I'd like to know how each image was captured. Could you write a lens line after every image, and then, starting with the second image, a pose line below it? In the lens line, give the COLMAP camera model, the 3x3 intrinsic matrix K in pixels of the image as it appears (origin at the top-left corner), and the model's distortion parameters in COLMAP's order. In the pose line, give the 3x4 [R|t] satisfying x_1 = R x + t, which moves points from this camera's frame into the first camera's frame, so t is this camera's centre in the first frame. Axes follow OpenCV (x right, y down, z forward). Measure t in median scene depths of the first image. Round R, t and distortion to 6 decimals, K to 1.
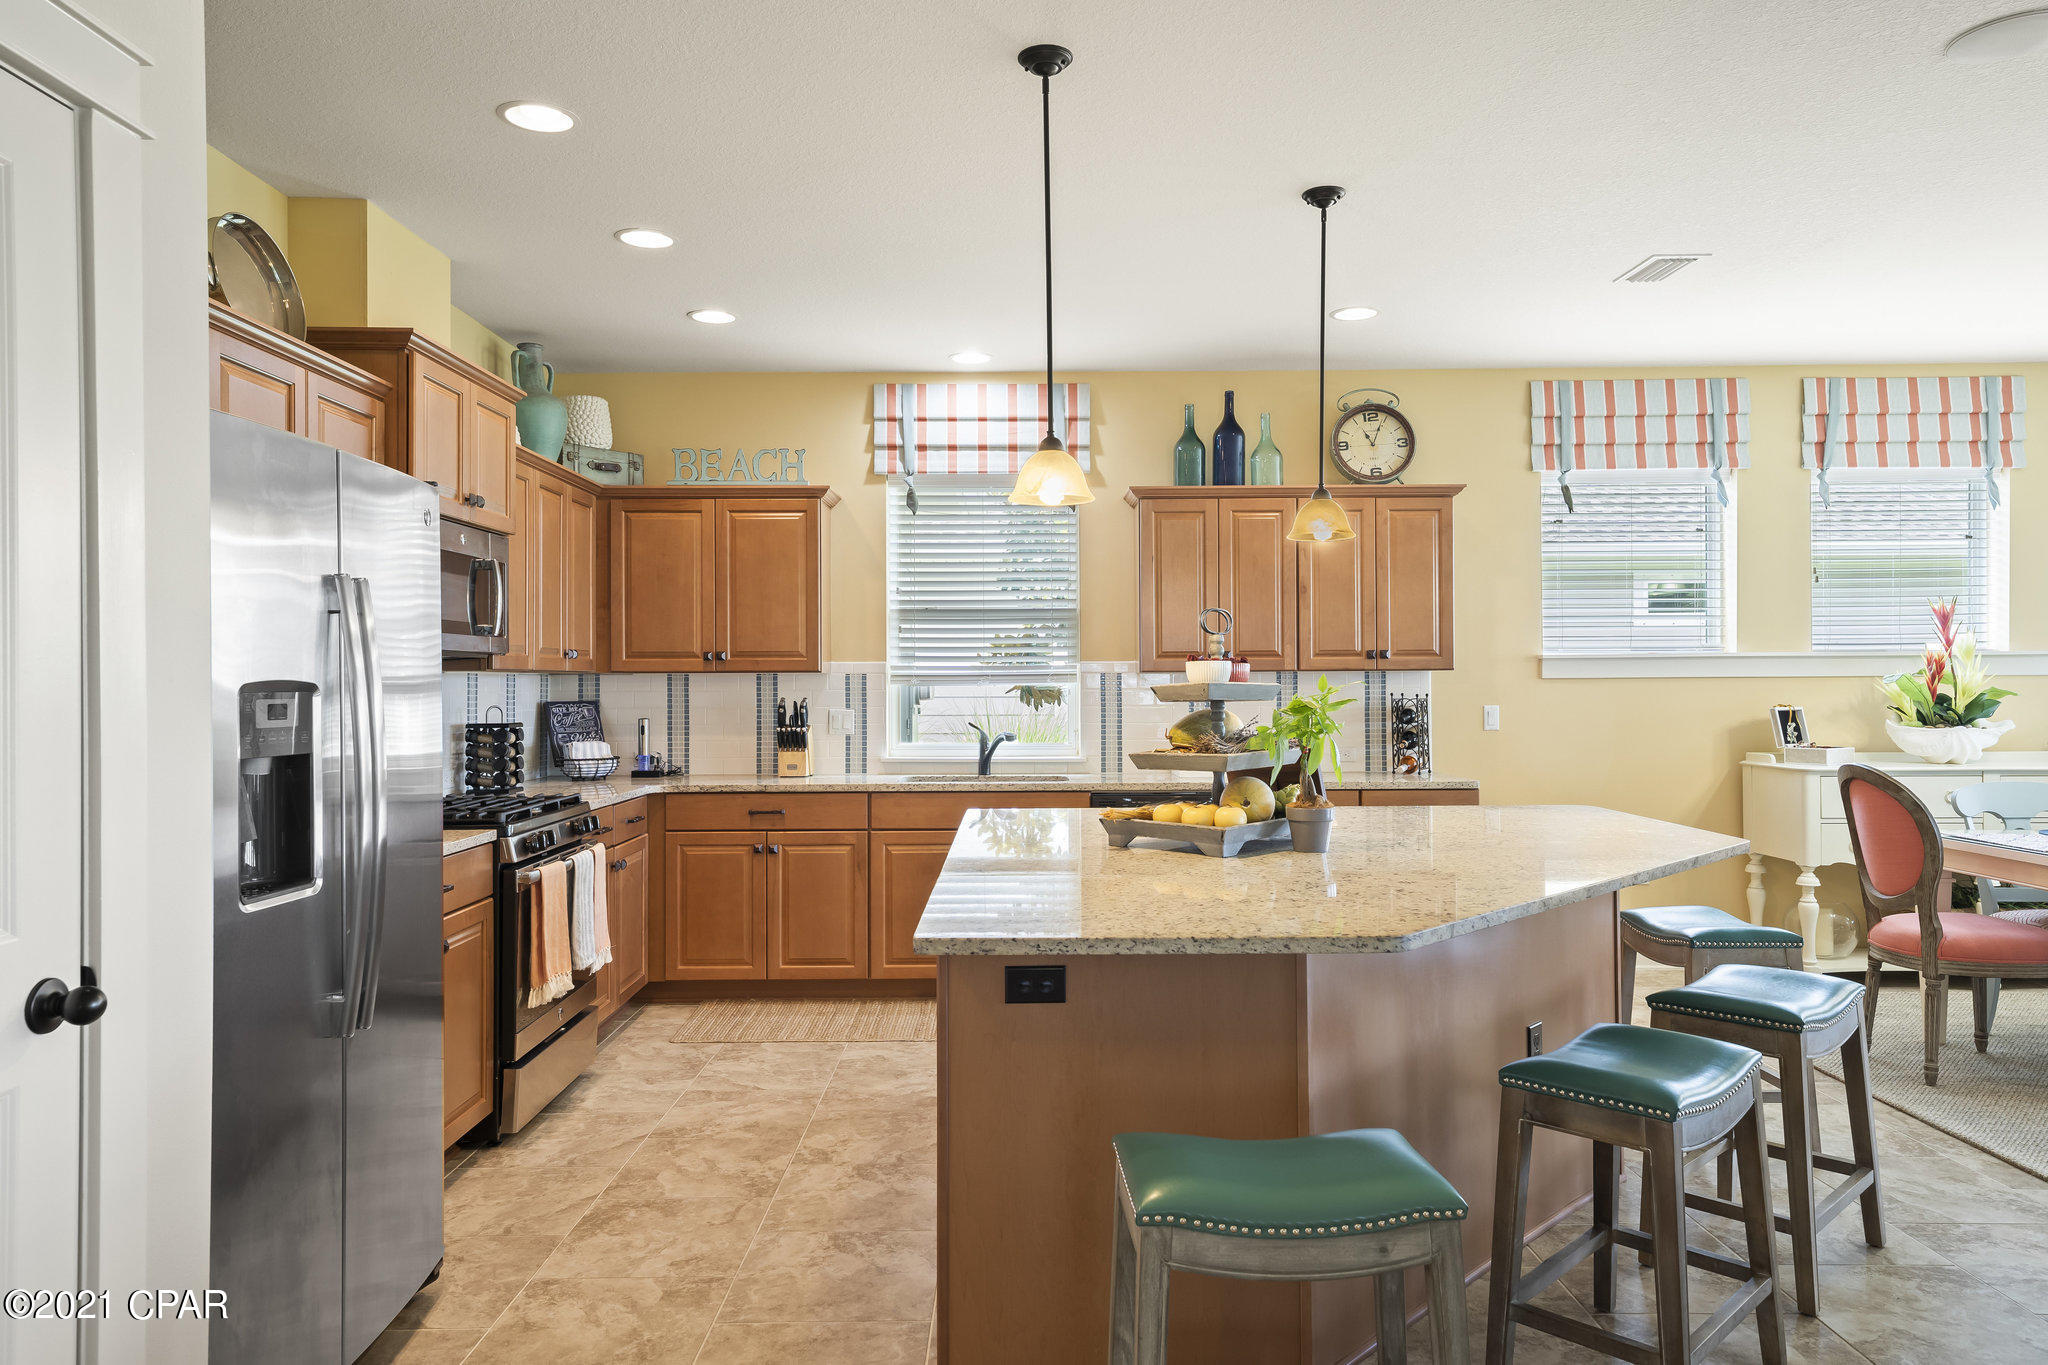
lens RADIAL K [[1335.9, 0, 1024.5], [0, 1335.9, 677.0], [0, 0, 1]] dist [0.023983, 0.001524]
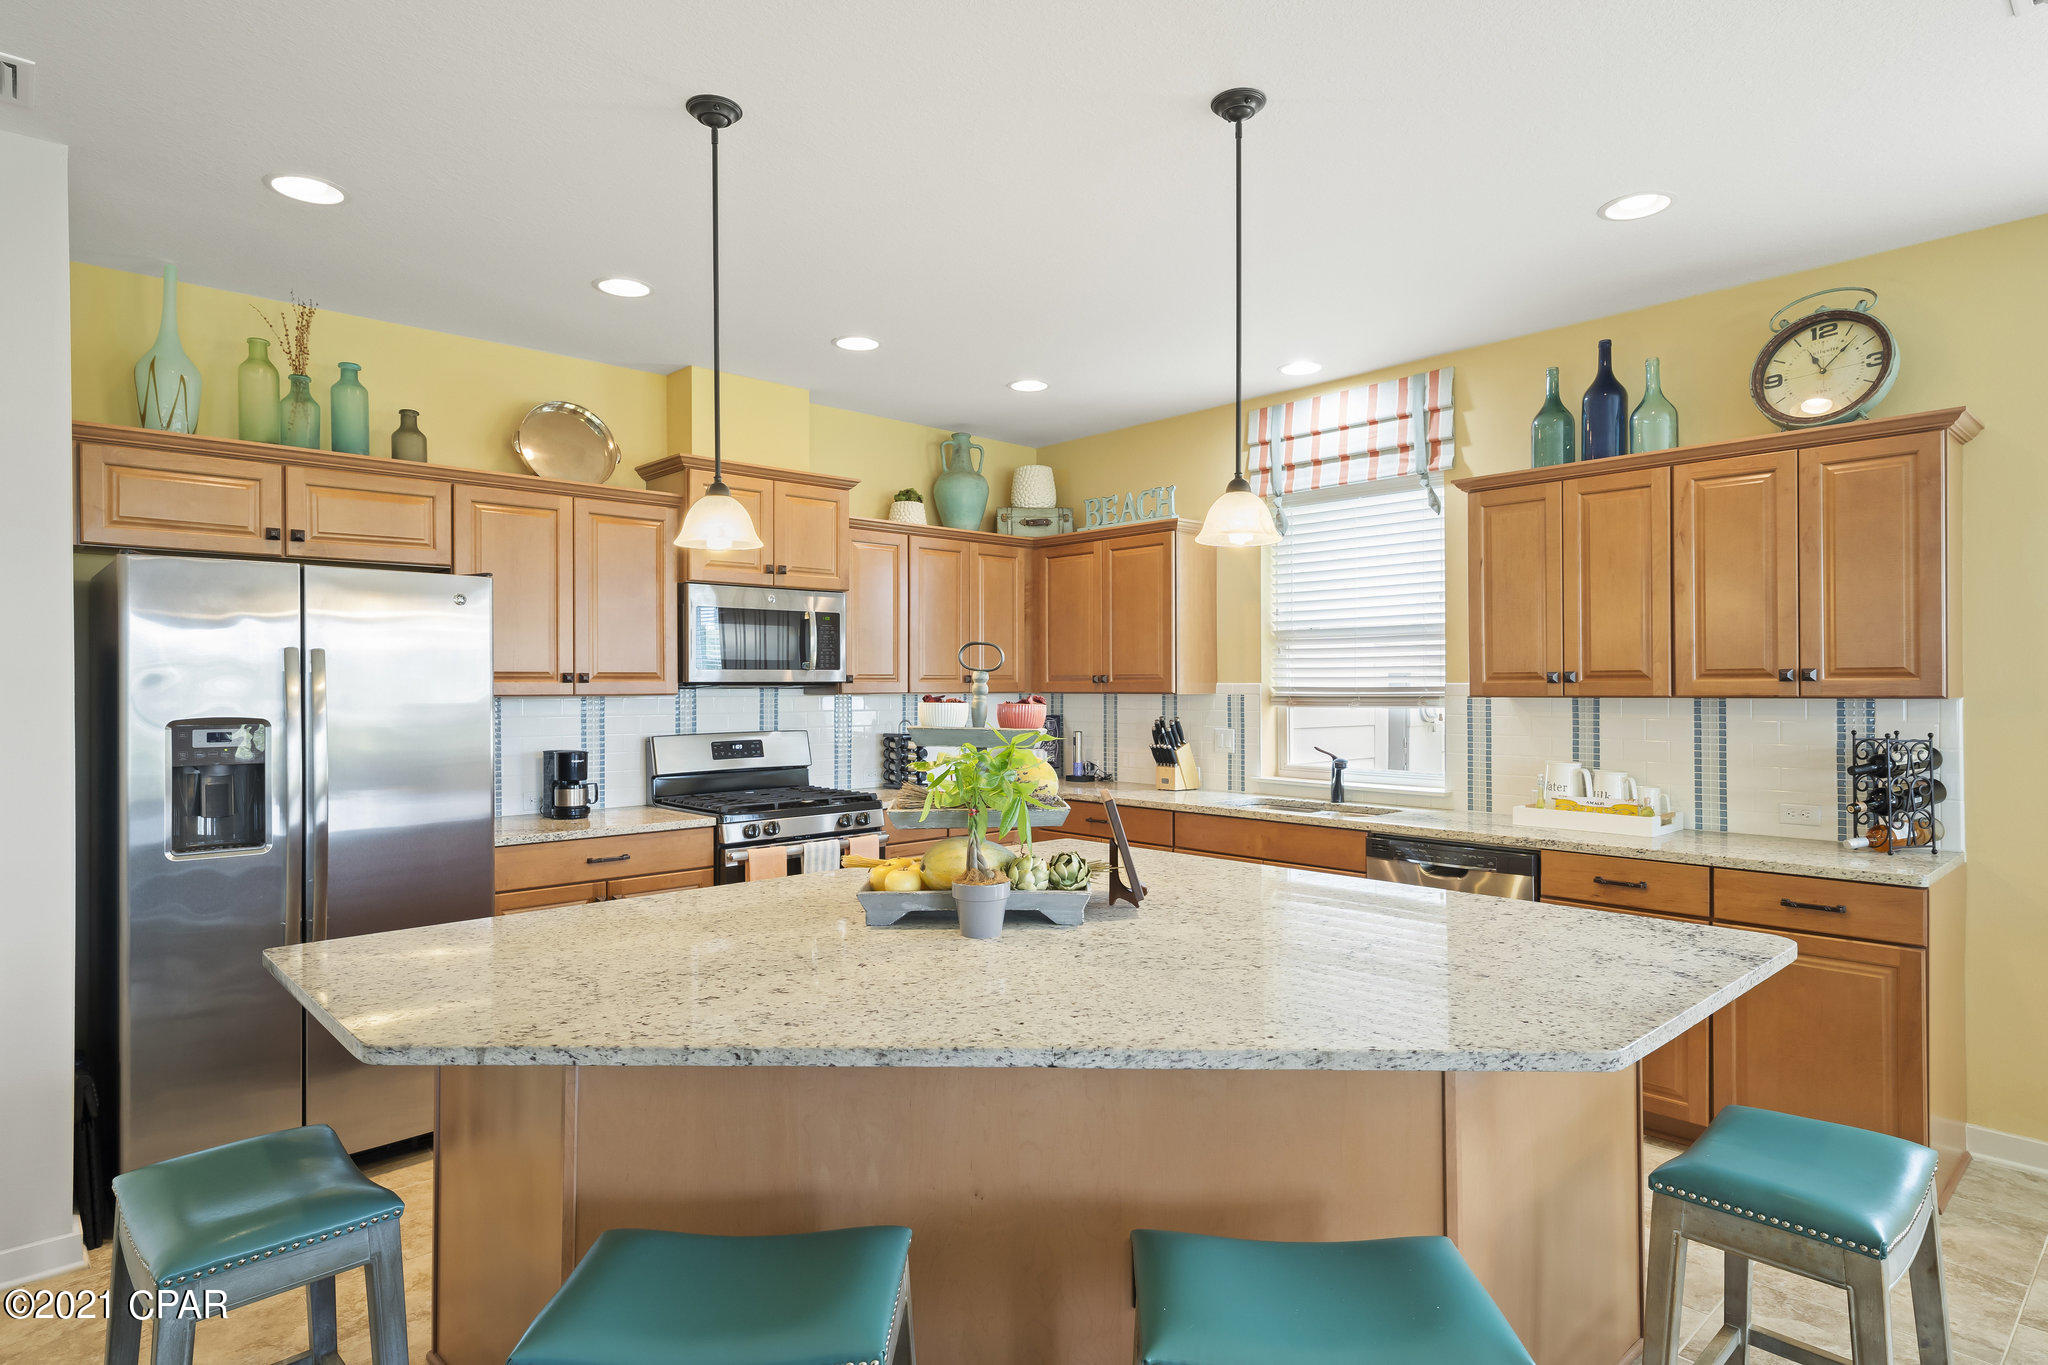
lens RADIAL K [[1109.8, 0, 1027.4], [0, 1109.8, 687.9], [0, 0, 1]] dist [0.008282, 0.000747]
pose [[0.679107, 0.004451, -0.734026, 0.400874], [0.002477, 0.999962, 0.008356, -0.015319], [0.734035, -0.007493, 0.679070, 0.301512]]
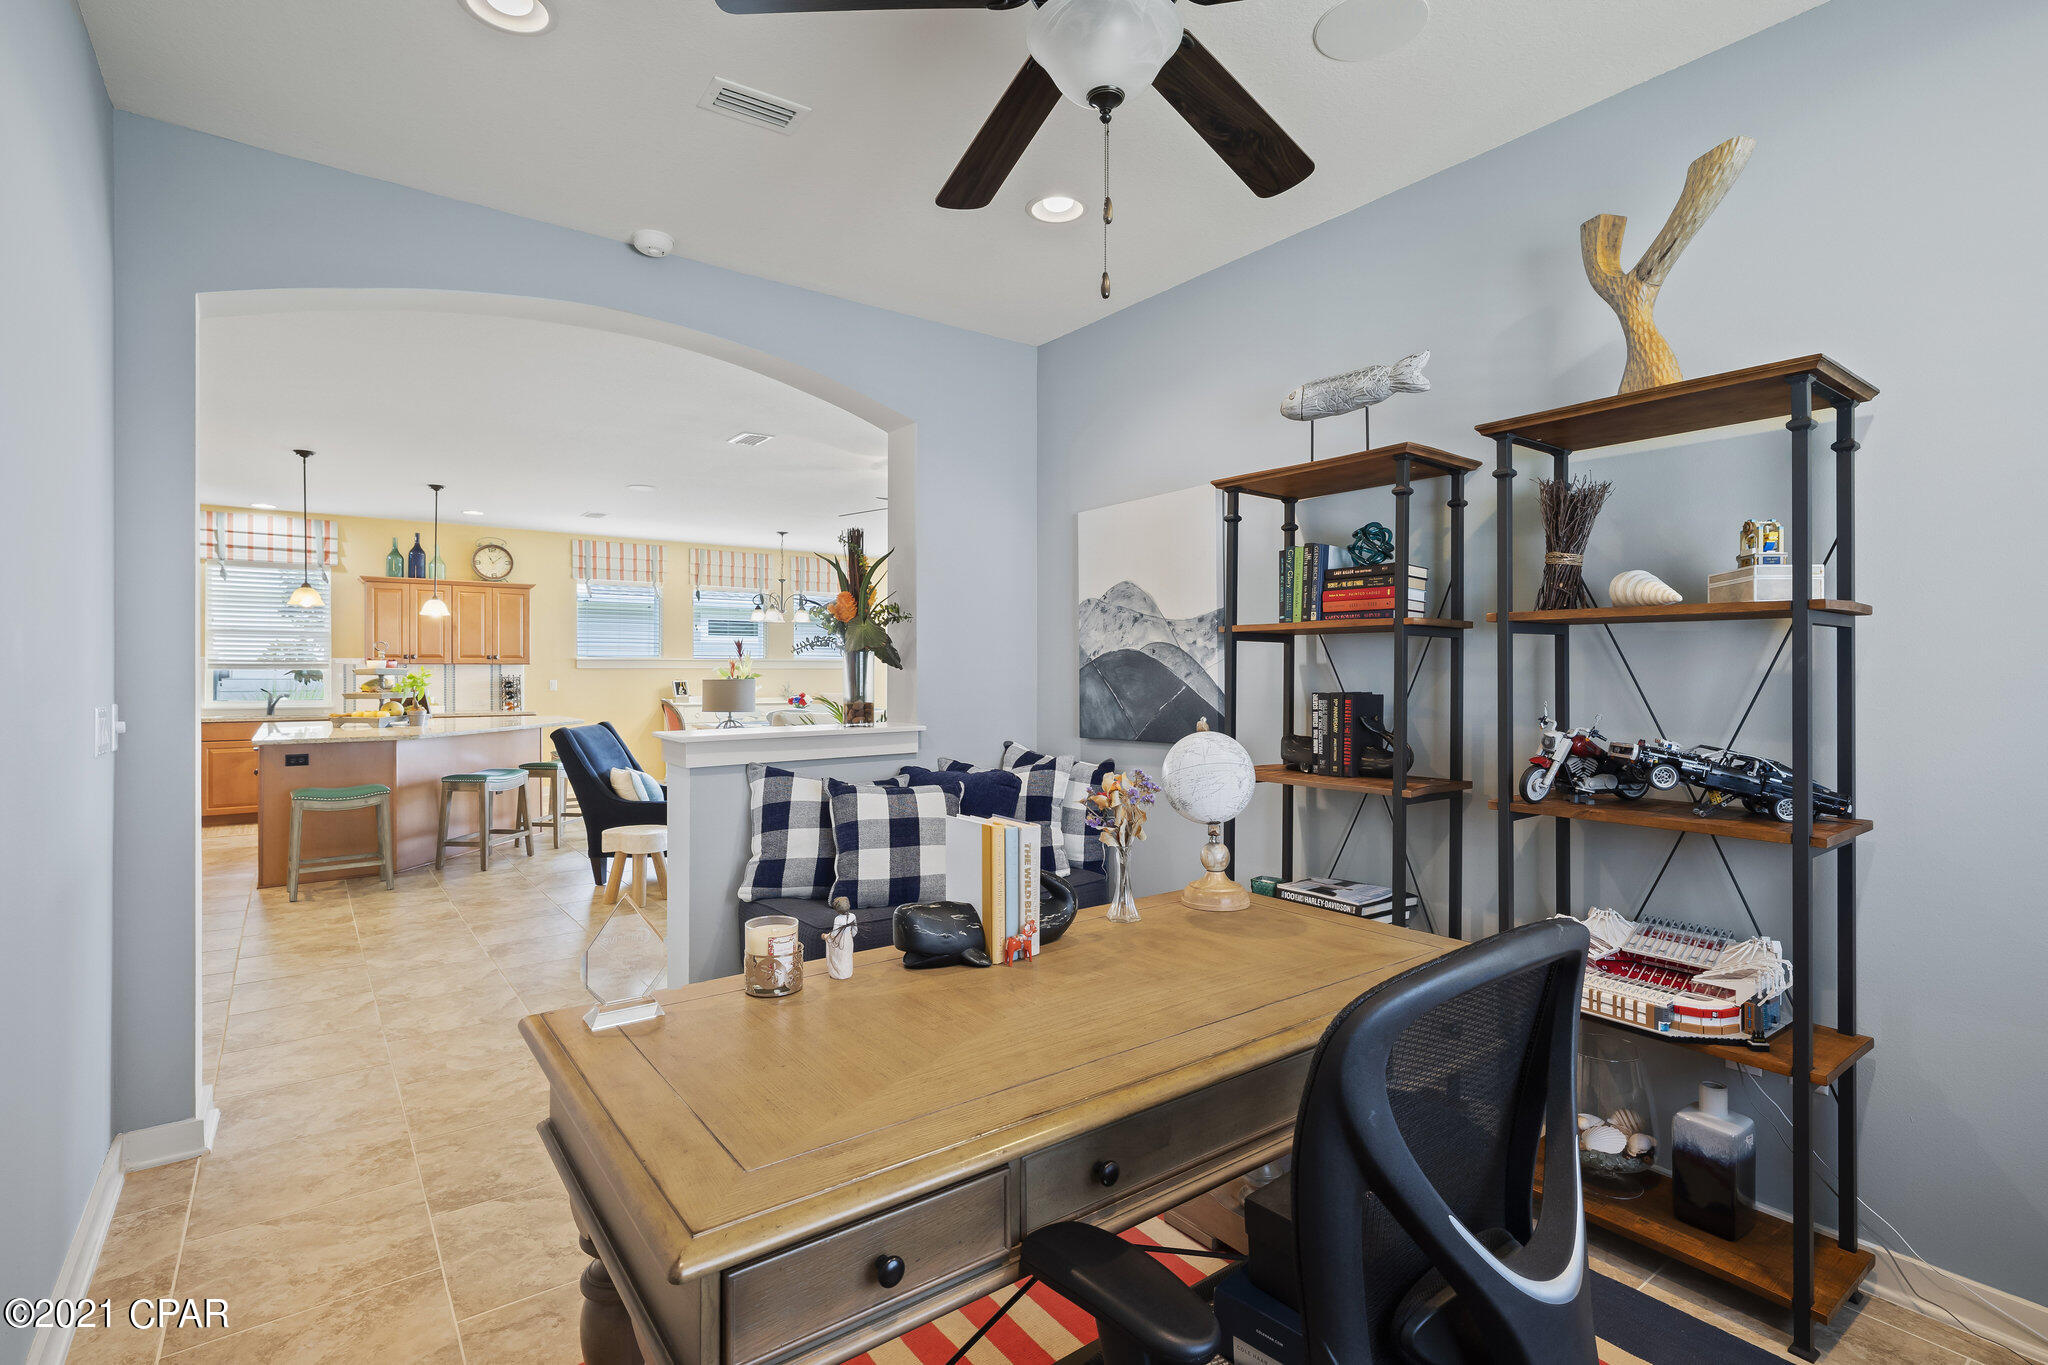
lens RADIAL K [[966.1, 0, 1026.7], [0, 966.1, 674.1], [0, 0, 1]] dist [0.000287, -0.000064]
pose [[0.800495, 0.004149, 0.599325, 0.008176], [-0.007145, 0.999971, 0.002622, 0.000970], [-0.599297, -0.006381, 0.800501, -0.812774]]
